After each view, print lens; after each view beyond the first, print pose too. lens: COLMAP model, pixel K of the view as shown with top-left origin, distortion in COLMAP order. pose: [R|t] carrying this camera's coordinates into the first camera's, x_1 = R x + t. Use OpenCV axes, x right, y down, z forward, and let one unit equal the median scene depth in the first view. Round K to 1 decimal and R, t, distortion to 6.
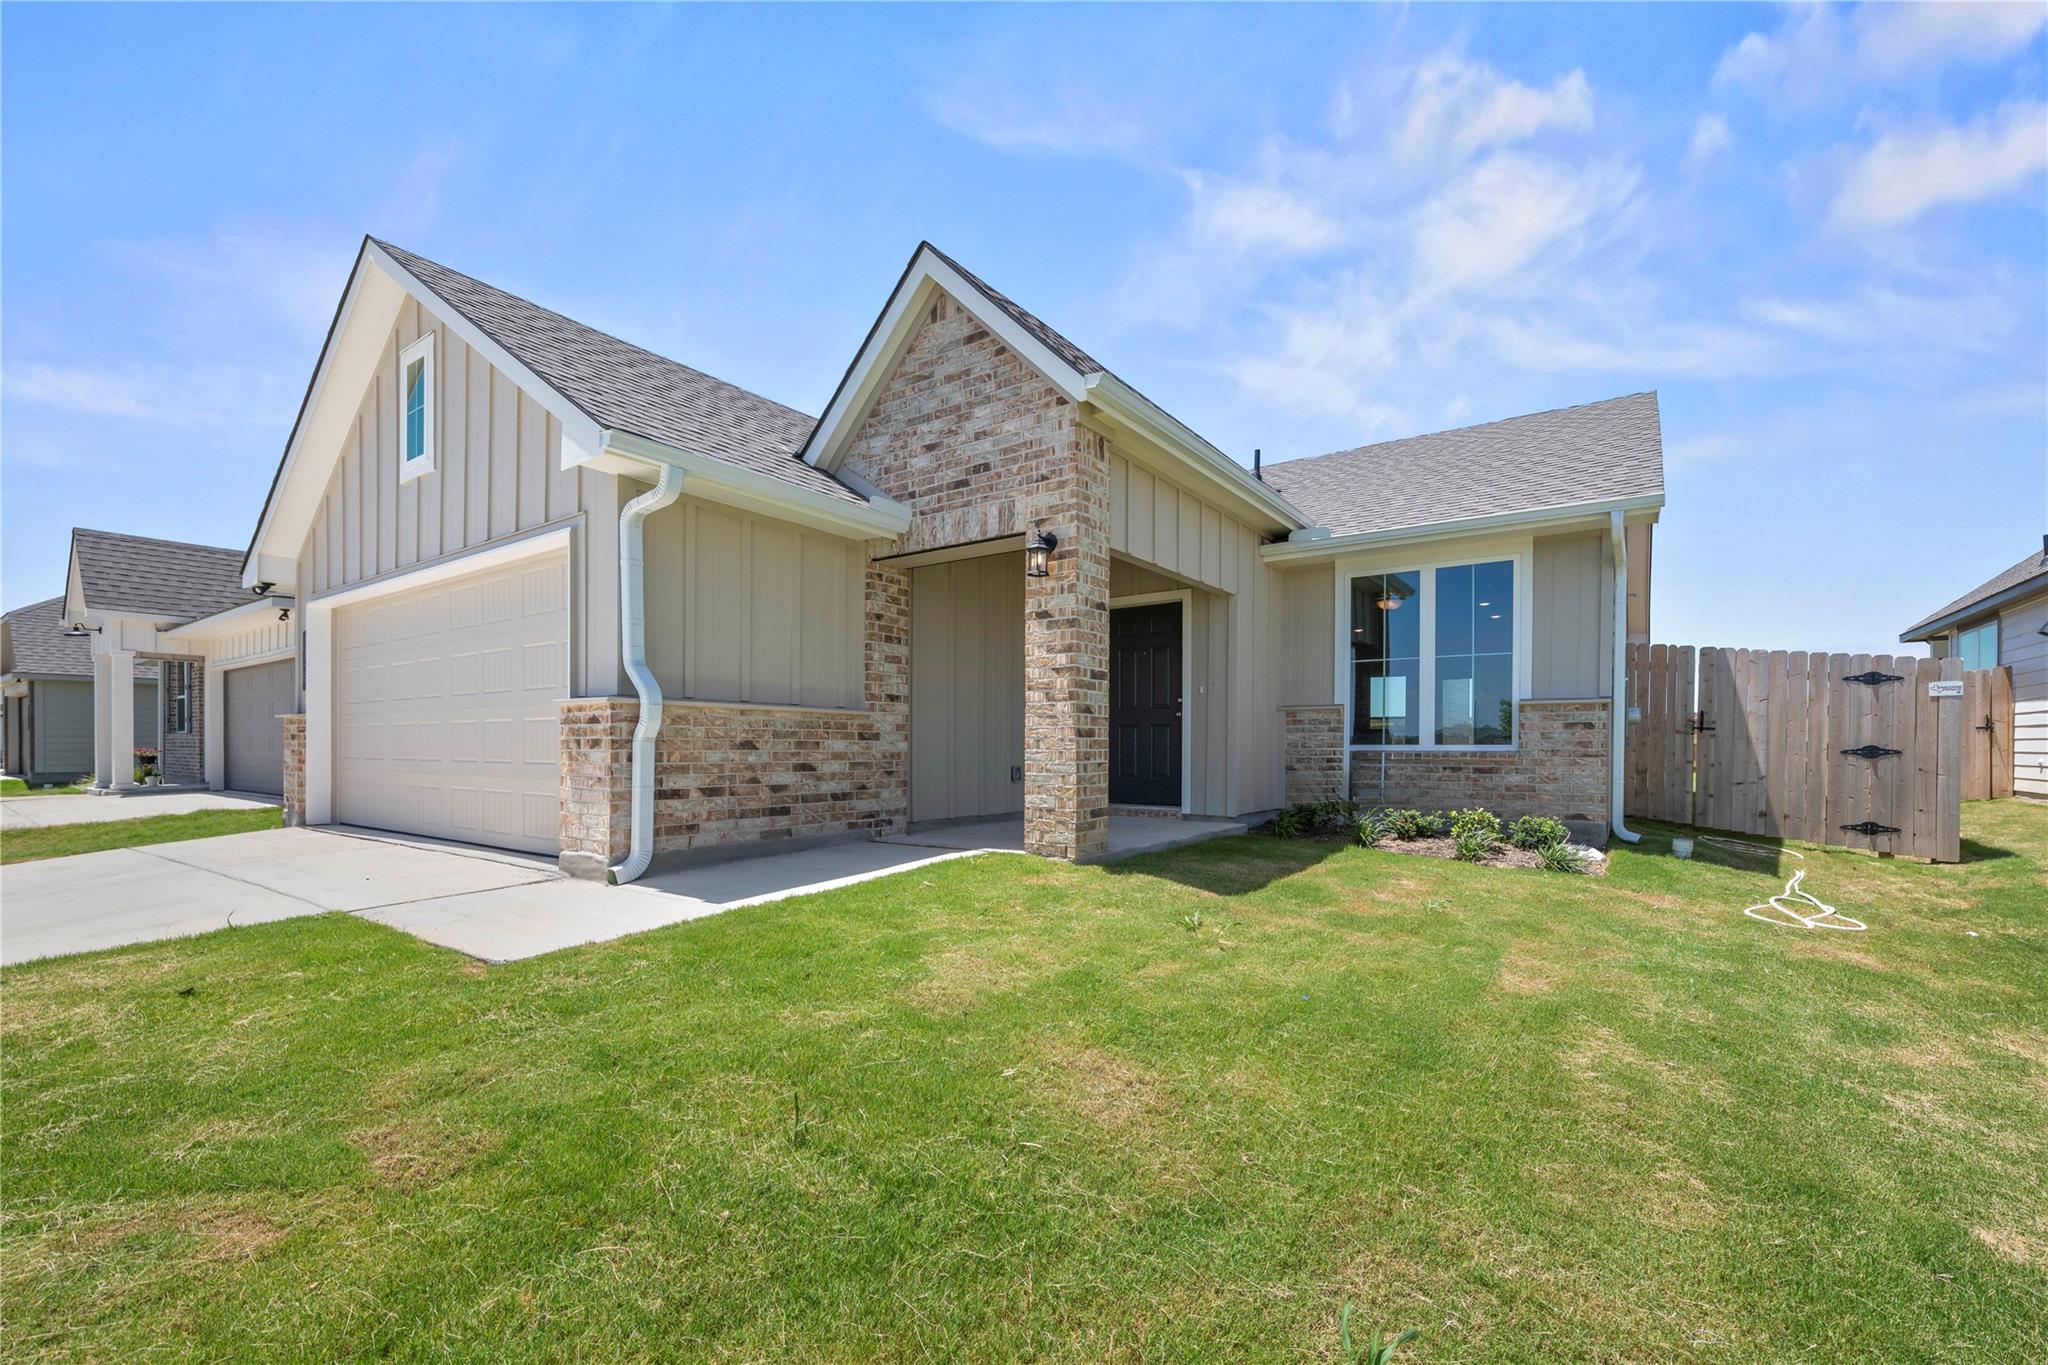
lens RADIAL K [[851.7, 0, 1022.2], [0, 851.7, 735.3], [0, 0, 1]] dist [-0.001644, 0.000056]
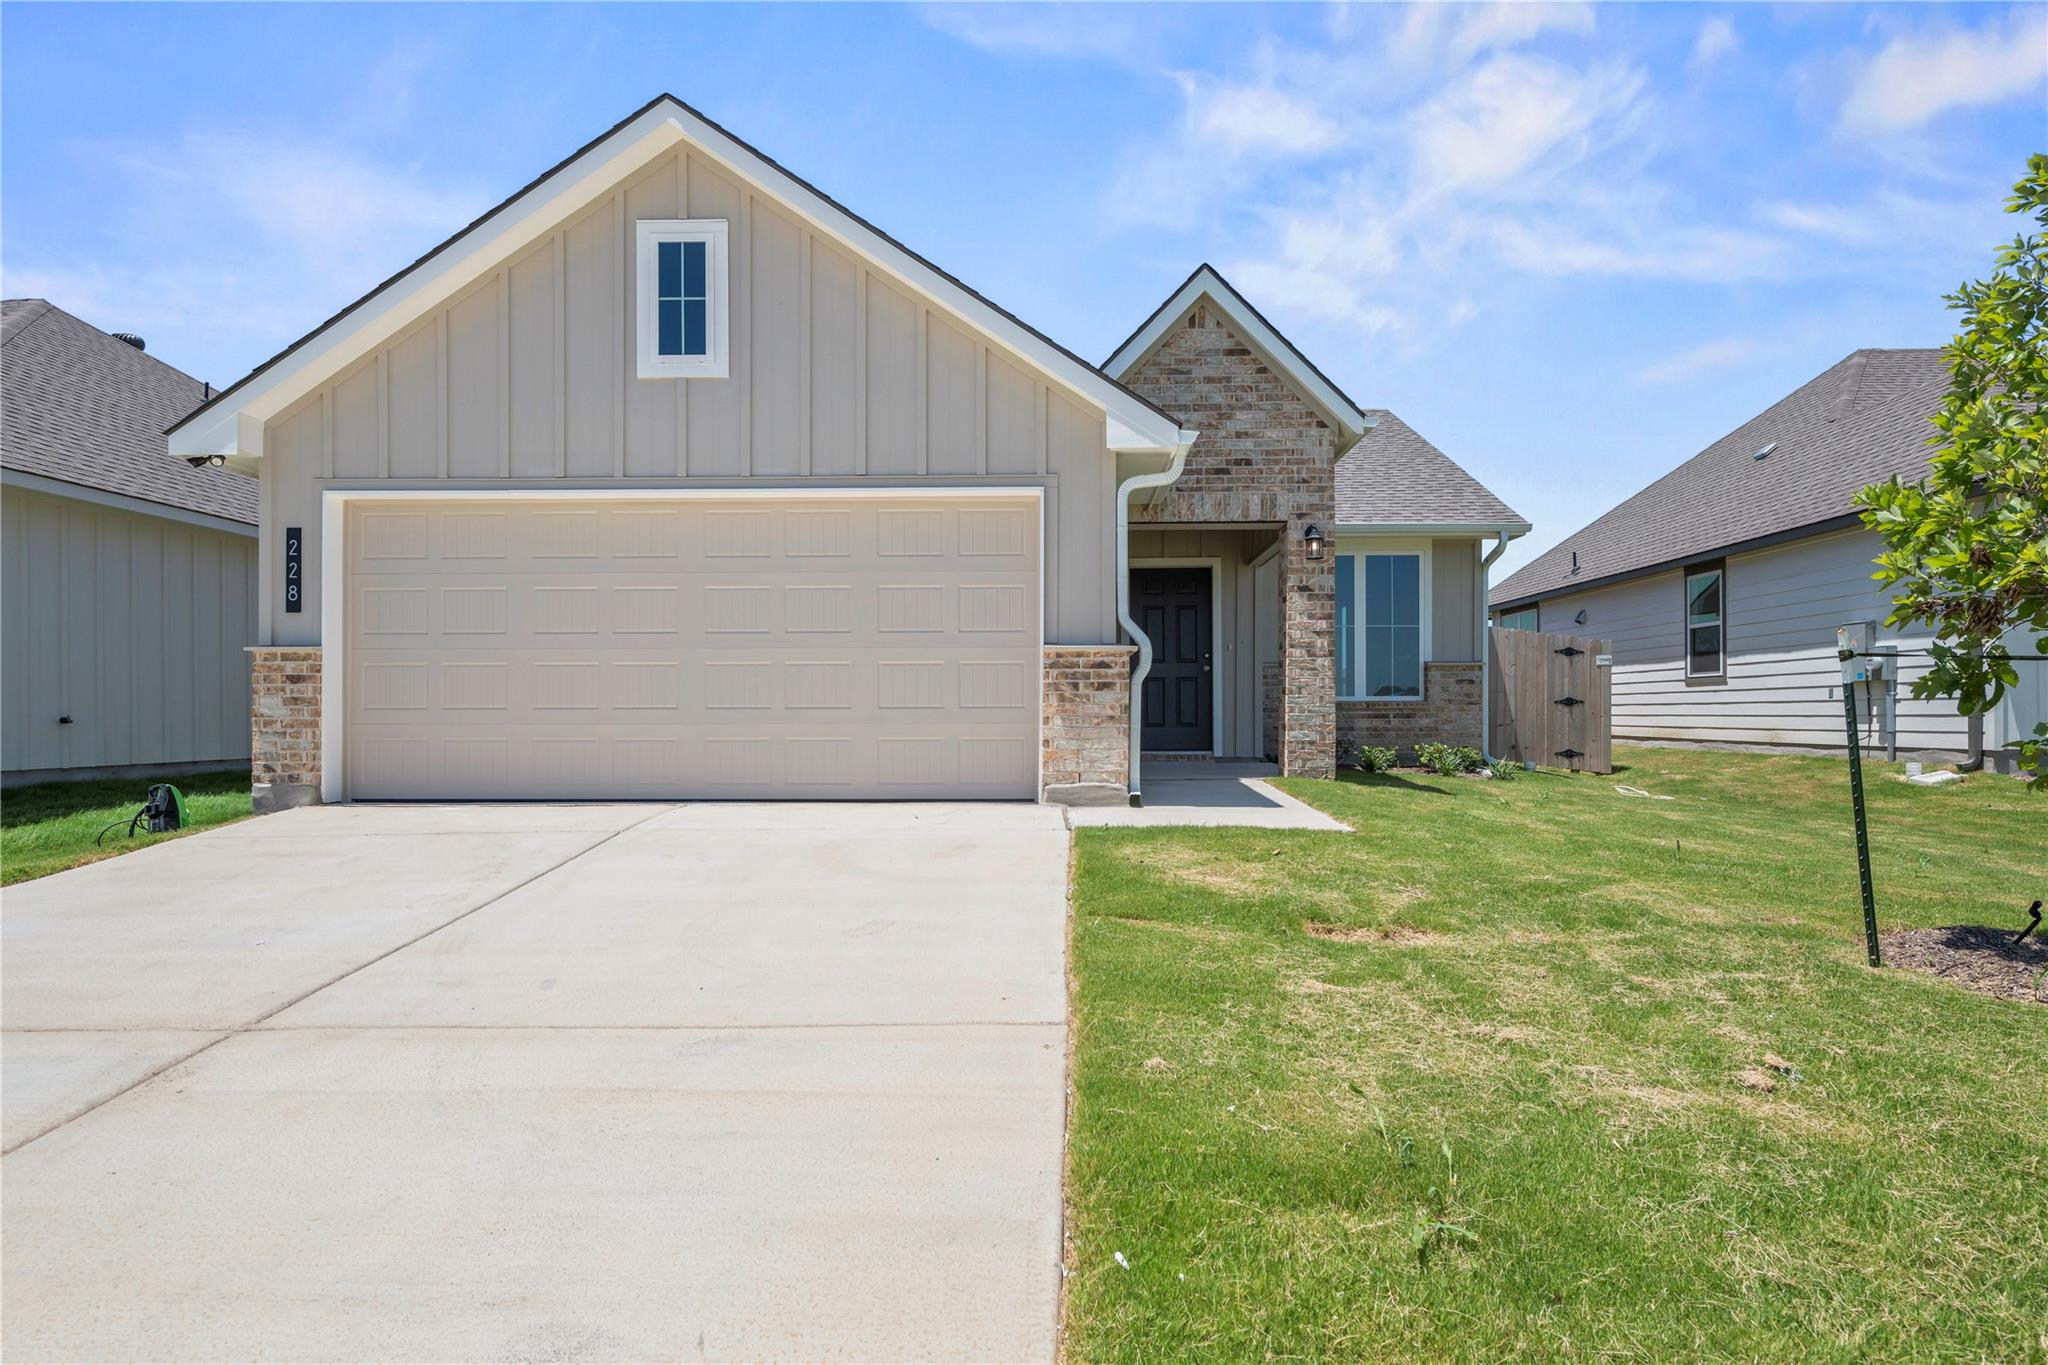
lens RADIAL K [[1189.9, 0, 1024.0], [0, 1189.9, 682.5], [0, 0, 1]] dist [0.002091, 0.000126]
pose [[0.820738, 0.010198, 0.571213, -1.255654], [-0.002849, 0.999901, -0.013759, 0.022626], [-0.571297, 0.009665, 0.820686, -0.202873]]
